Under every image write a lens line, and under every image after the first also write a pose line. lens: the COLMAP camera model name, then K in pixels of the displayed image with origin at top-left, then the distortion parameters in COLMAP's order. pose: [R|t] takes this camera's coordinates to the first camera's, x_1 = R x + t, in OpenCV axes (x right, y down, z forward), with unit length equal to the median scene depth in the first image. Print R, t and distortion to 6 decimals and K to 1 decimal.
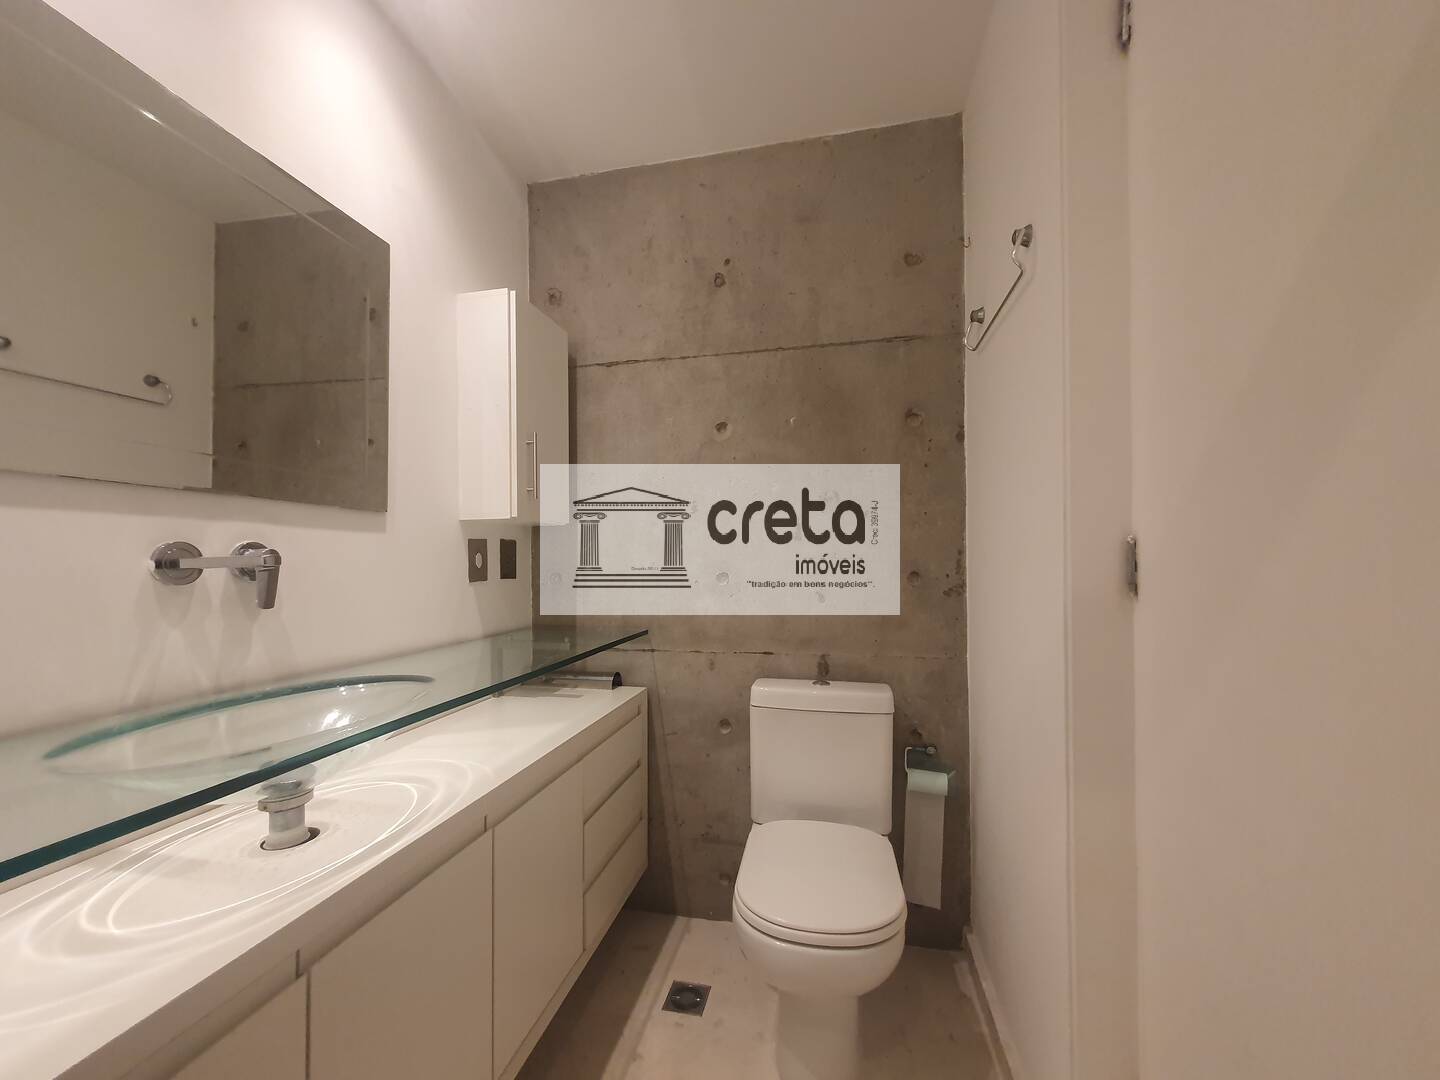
lens RADIAL K [[572.7, 0, 718.2], [0, 572.7, 556.4], [0, 0, 1]] dist [0.008784, -0.000039]
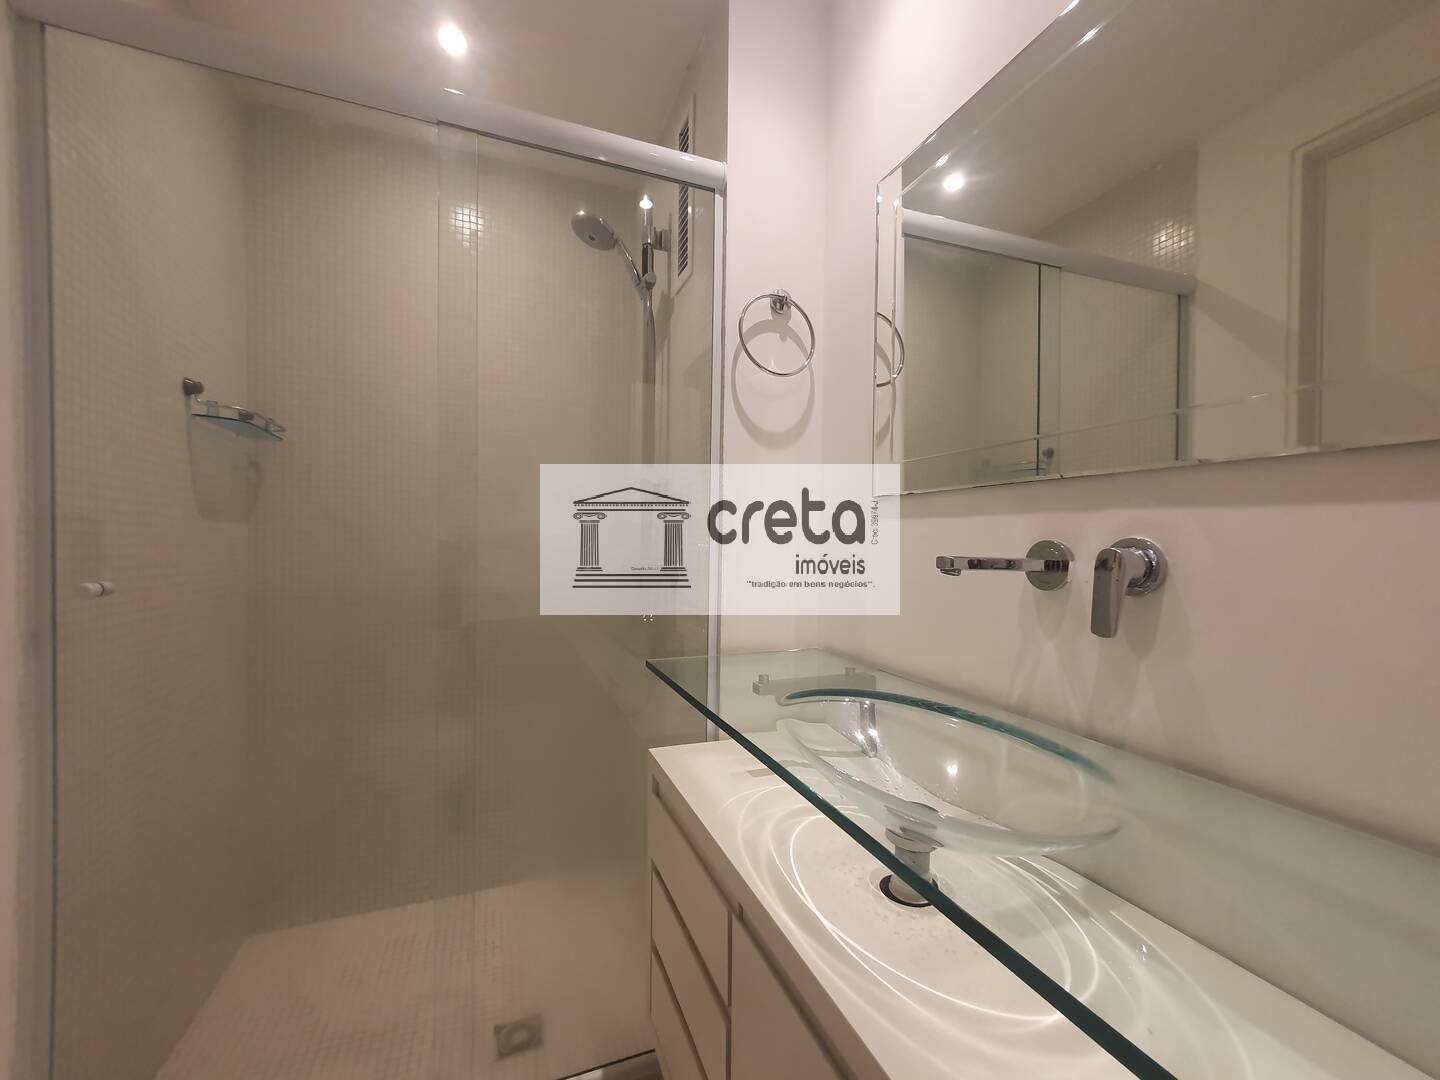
lens RADIAL K [[572.7, 0, 718.2], [0, 572.7, 556.4], [0, 0, 1]] dist [0.008784, -0.000039]
pose [[-0.840927, -0.000517, -0.541148, -0.044991], [-0.003161, 0.999987, 0.003956, -0.002931], [0.541139, 0.005037, -0.840918, 1.455122]]
